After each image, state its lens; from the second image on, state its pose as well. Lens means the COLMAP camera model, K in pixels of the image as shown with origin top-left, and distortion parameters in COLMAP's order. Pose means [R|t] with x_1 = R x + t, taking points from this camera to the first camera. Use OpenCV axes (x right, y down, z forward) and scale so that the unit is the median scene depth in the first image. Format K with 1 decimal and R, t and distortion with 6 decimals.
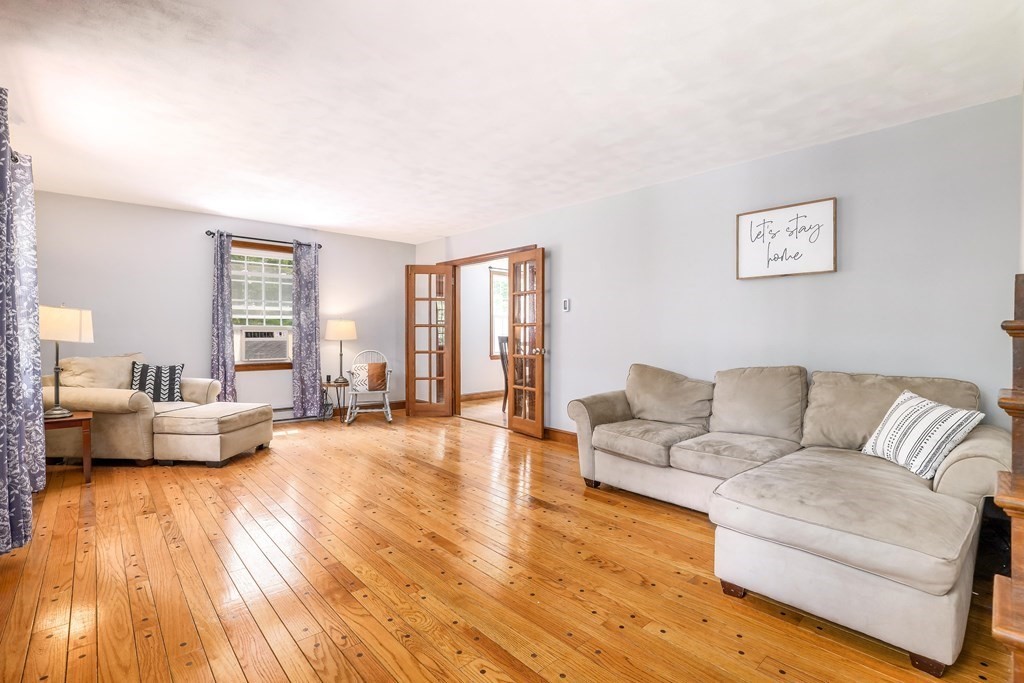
lens RADIAL K [[471.5, 0, 514.4], [0, 471.5, 338.0], [0, 0, 1]] dist [-0.014912, -0.000146]
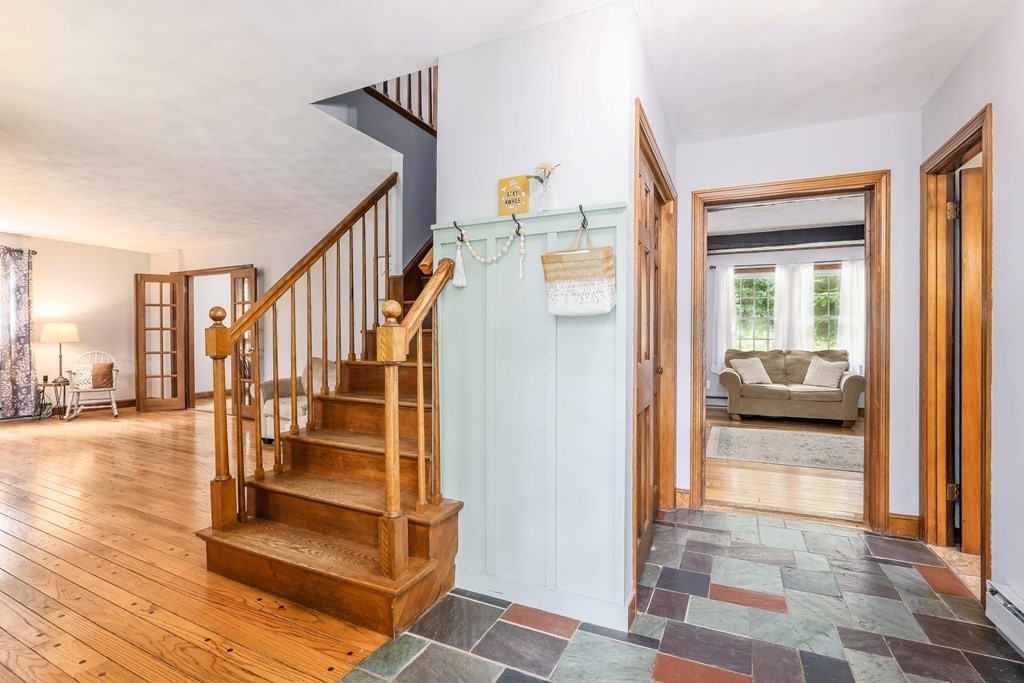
lens RADIAL K [[471.5, 0, 506.6], [0, 471.5, 343.4], [0, 0, 1]] dist [-0.014912, -0.000146]
pose [[0.929086, -0.005307, 0.369826, 0.175382], [0.006762, 0.999974, -0.002640, 0.016649], [-0.369803, 0.004954, 0.929097, -0.338772]]
